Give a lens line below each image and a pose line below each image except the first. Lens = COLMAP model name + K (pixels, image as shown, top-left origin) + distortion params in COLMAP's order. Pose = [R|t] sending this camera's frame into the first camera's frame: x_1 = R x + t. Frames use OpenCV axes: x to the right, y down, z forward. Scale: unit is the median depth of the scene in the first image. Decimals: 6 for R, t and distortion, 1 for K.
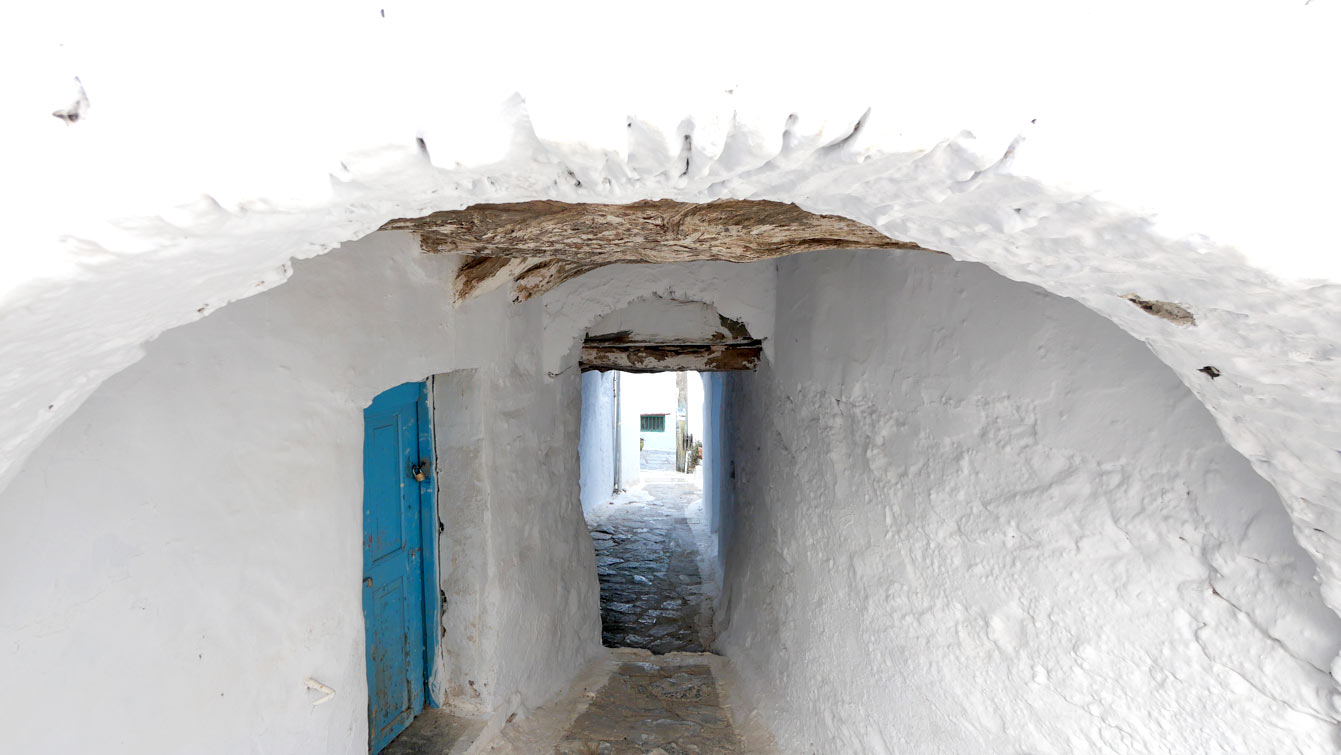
lens RADIAL K [[1061.7, 0, 670.5], [0, 1061.7, 377.5], [0, 0, 1]] dist [0.007604, 0.003391]
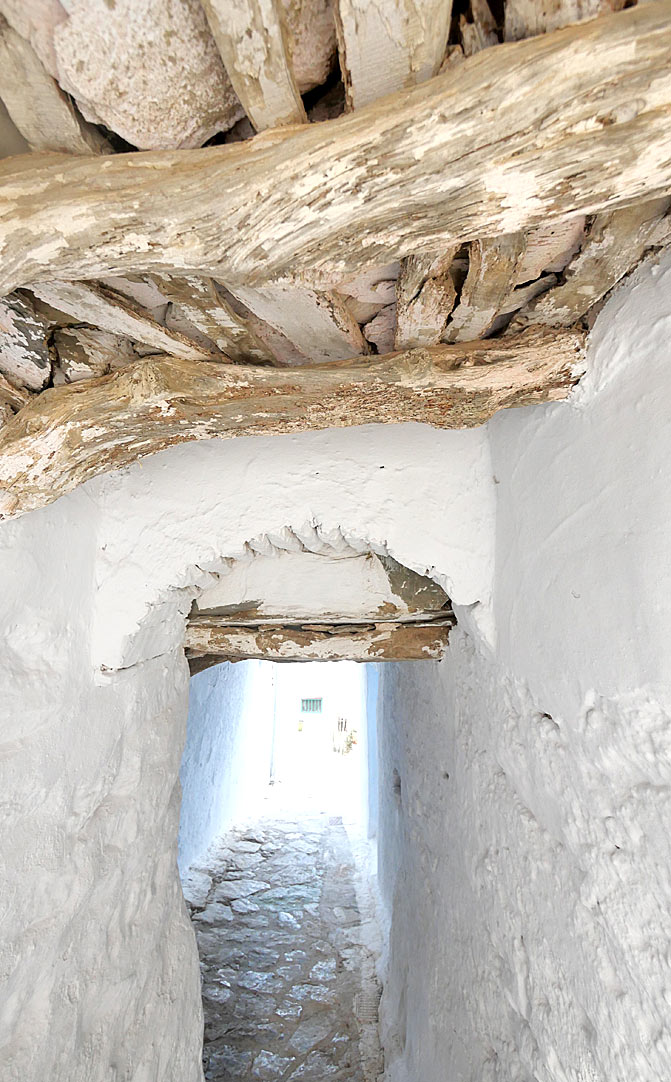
lens RADIAL K [[427.7, 0, 342.9], [0, 427.7, 538.9], [0, 0, 1]] dist [-0.000854, 0.000083]
pose [[0.999807, 0.001113, 0.019590, 0.010424], [0.004260, 0.962271, -0.272059, -0.006957], [-0.019154, 0.272090, 0.962081, 0.711591]]
